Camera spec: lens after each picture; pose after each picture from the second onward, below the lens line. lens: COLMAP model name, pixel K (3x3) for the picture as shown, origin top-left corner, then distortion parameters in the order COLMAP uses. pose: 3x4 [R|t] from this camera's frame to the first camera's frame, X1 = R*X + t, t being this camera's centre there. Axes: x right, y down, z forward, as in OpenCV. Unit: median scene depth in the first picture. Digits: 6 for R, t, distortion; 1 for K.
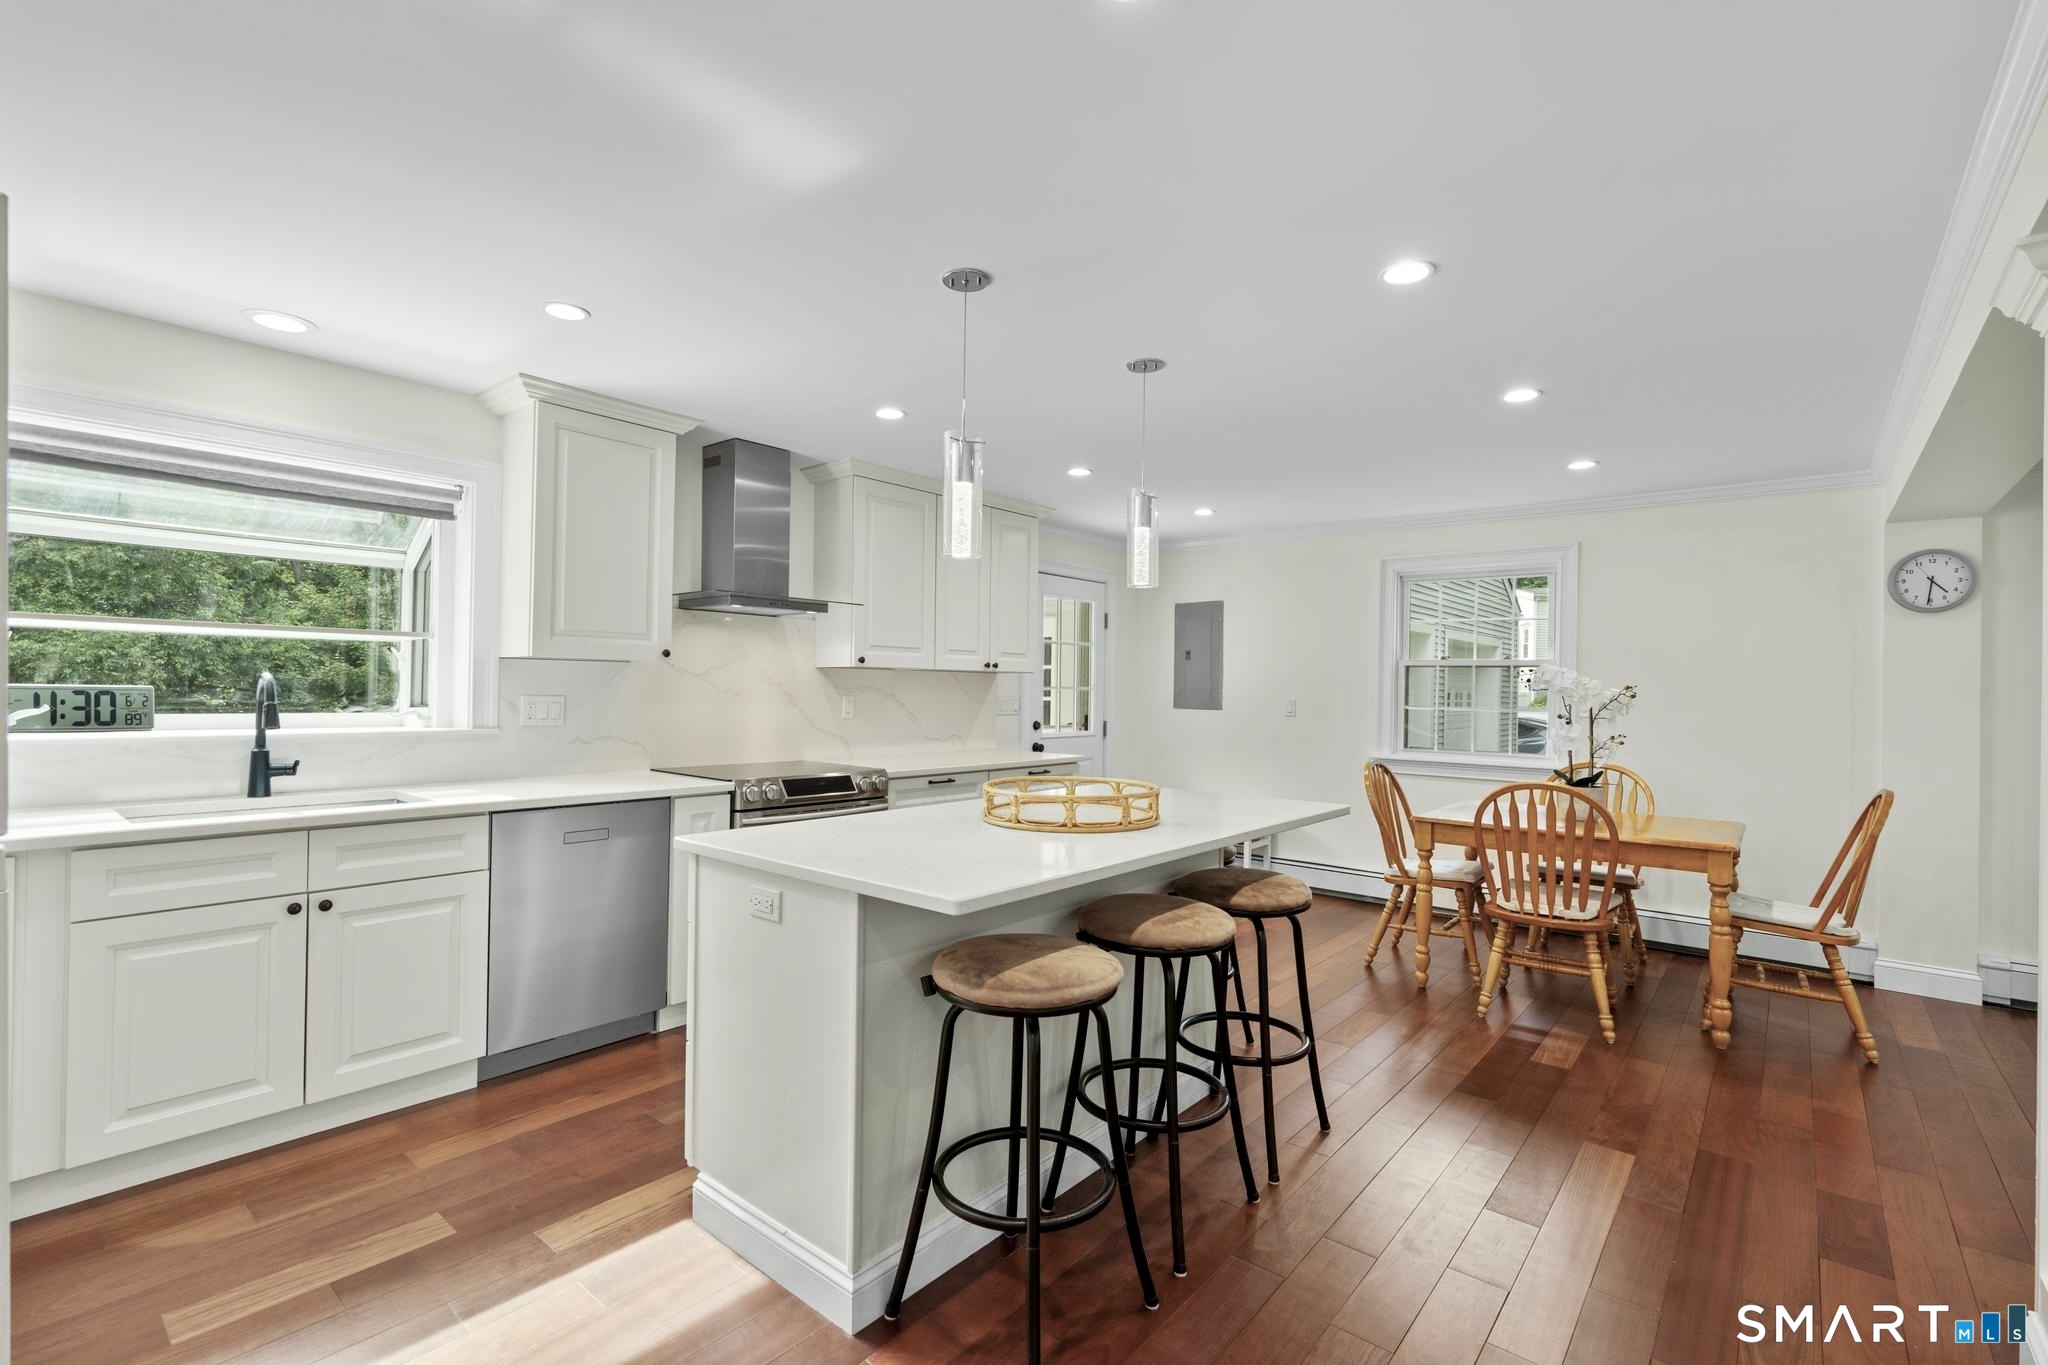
lens RADIAL K [[922.1, 0, 1024.0], [0, 922.1, 682.5], [0, 0, 1]] dist [0.000646, 0.000371]
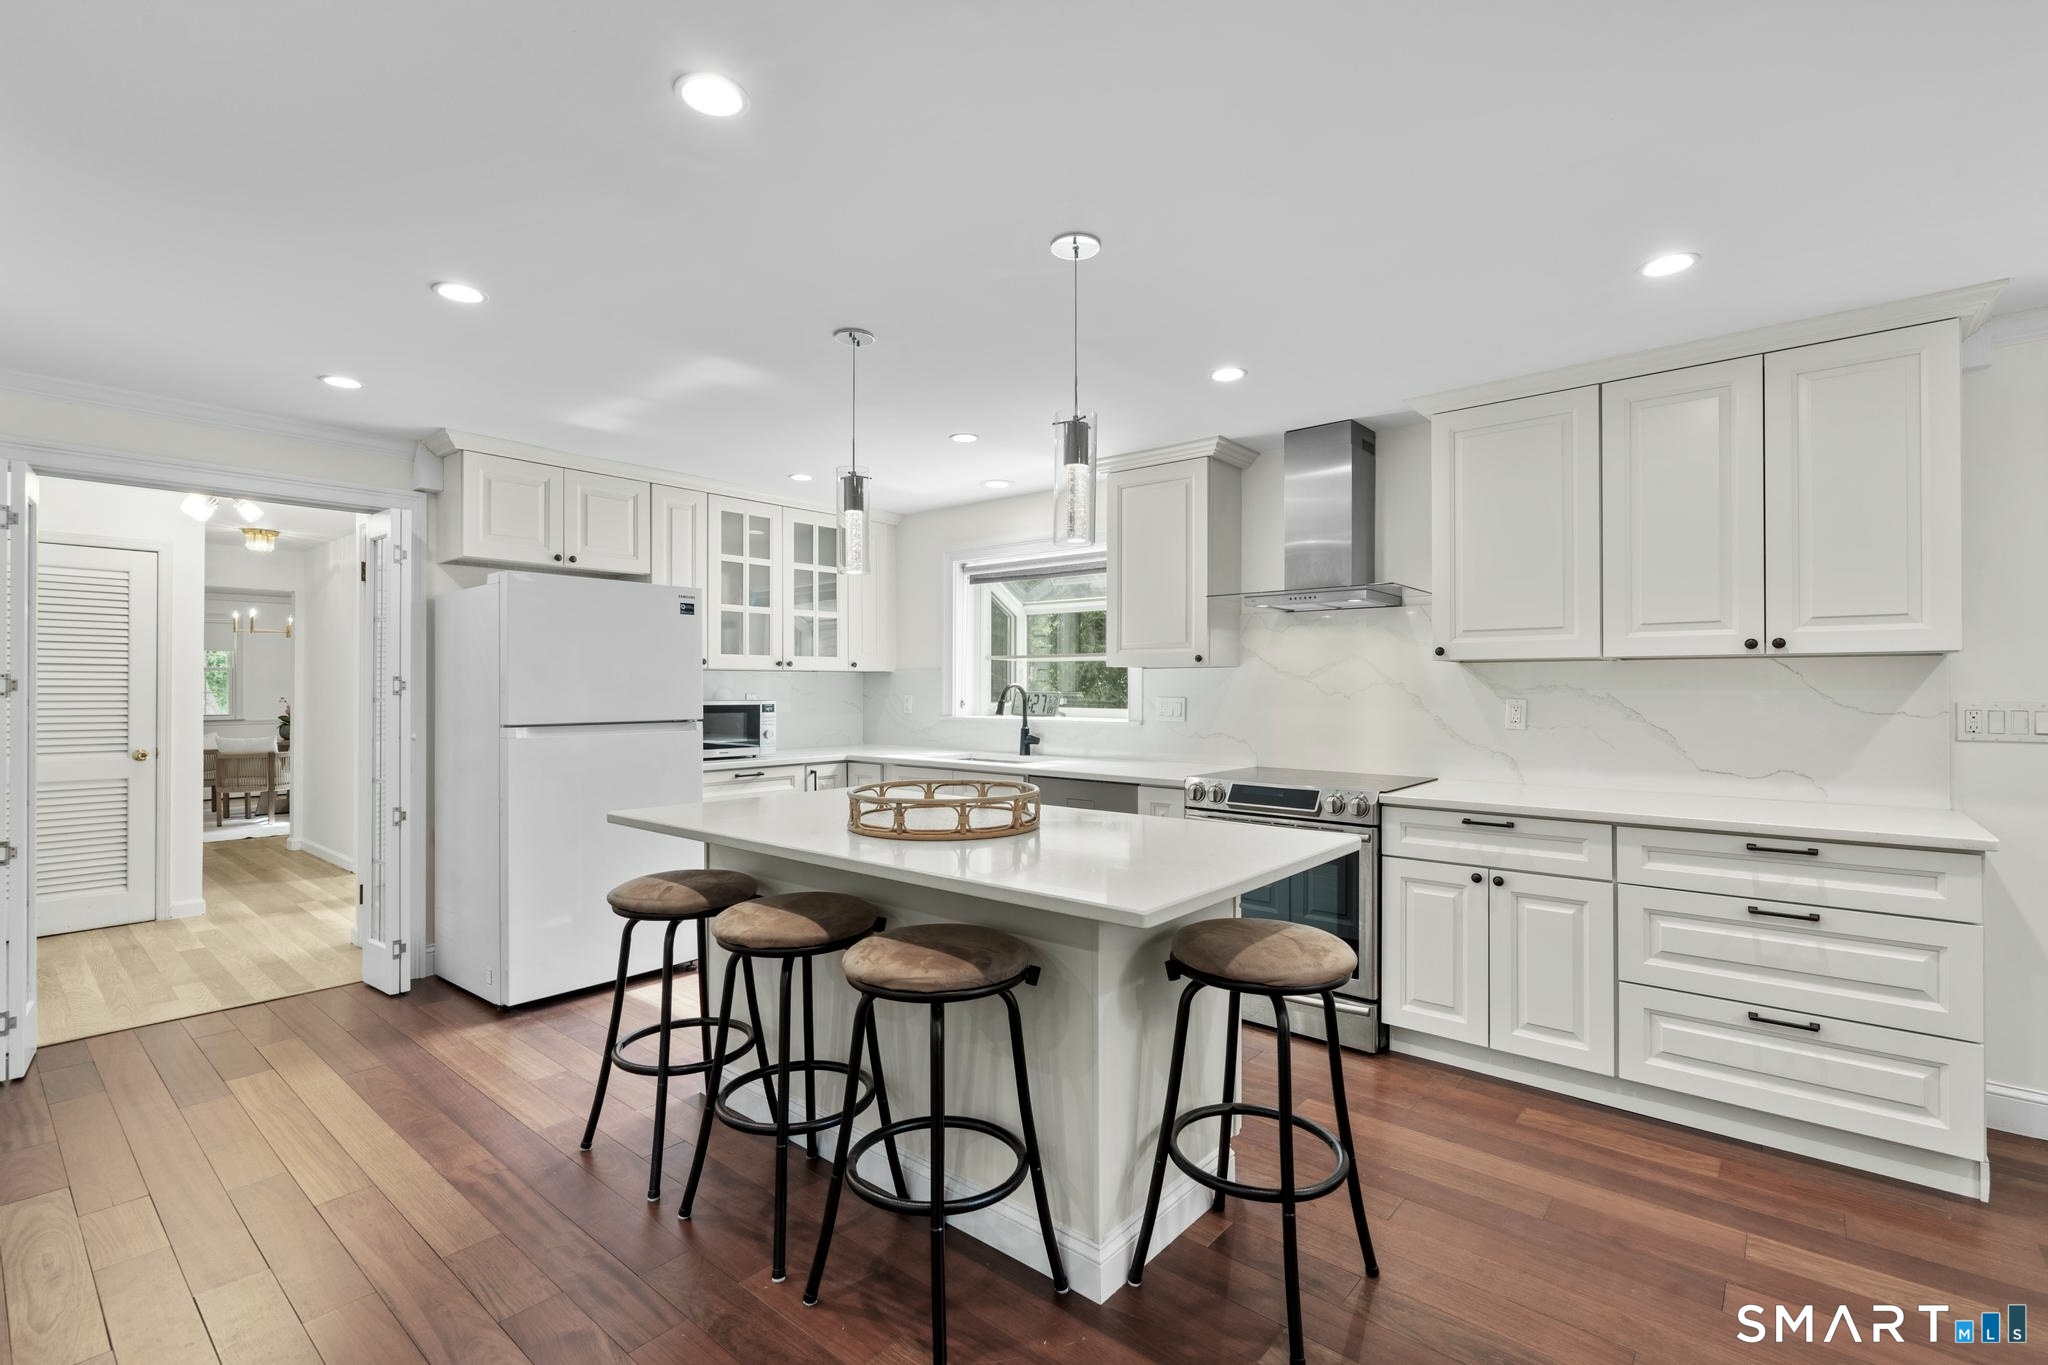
lens RADIAL K [[892.0, 0, 1029.6], [0, 892.0, 679.7], [0, 0, 1]] dist [-0.043384, 0.021196]
pose [[0.006609, -0.021520, -0.999747, 0.582982], [0.007115, 0.999744, -0.021473, 0.013127], [0.999953, -0.006971, 0.006760, 0.681184]]
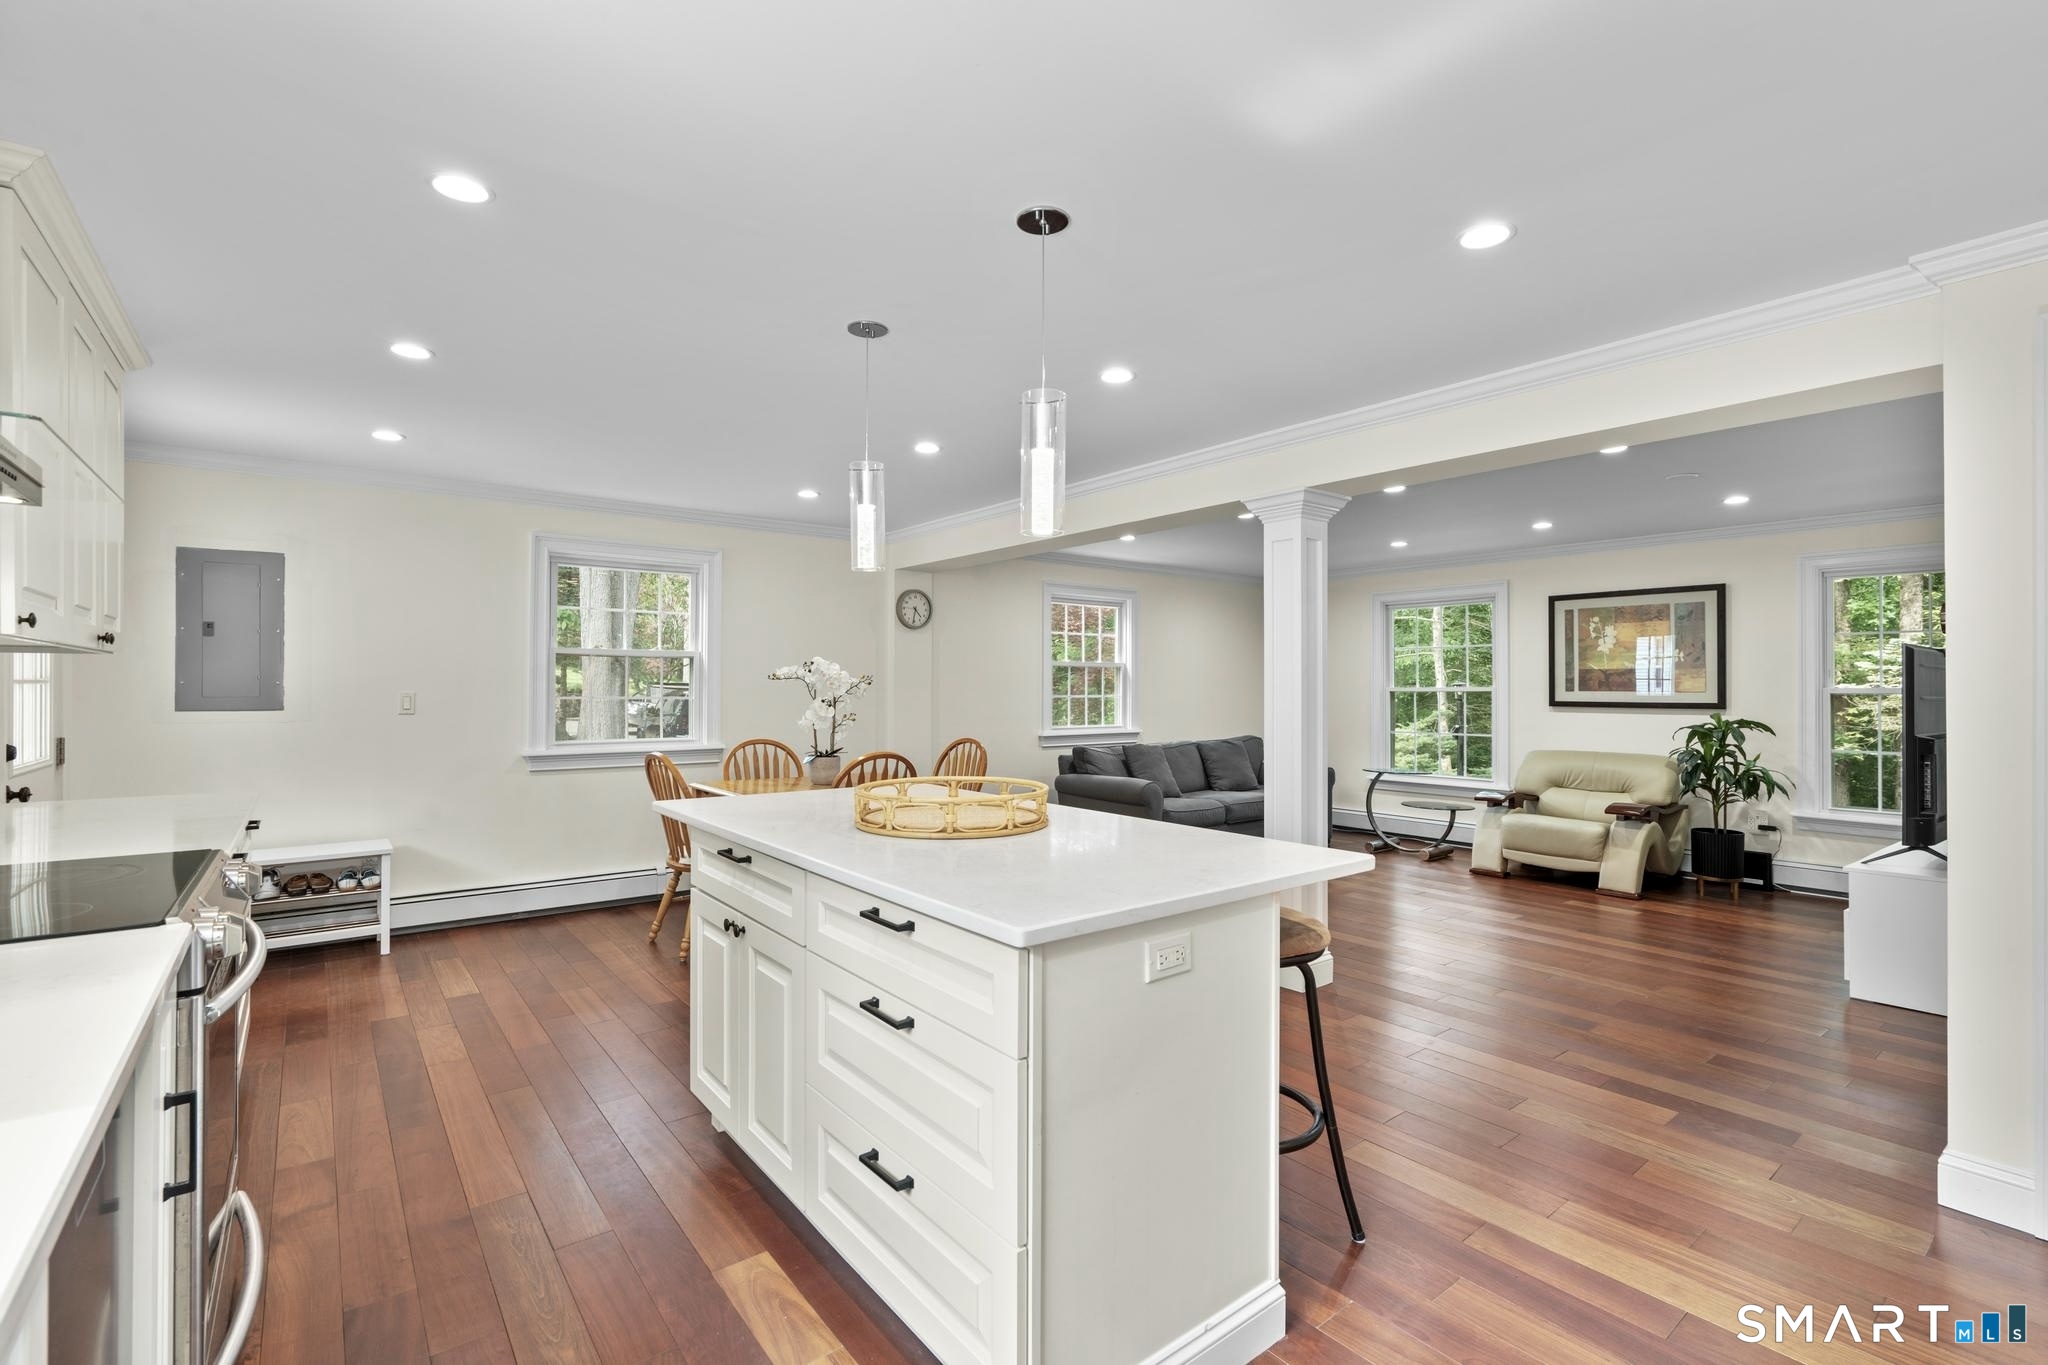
lens RADIAL K [[922.1, 0, 1024.0], [0, 922.1, 682.5], [0, 0, 1]] dist [0.000646, 0.000371]
pose [[0.213542, -0.010592, 0.976877, -0.525750], [-0.004353, 0.999921, 0.011793, -0.002993], [-0.976924, -0.006770, 0.213479, 0.464746]]
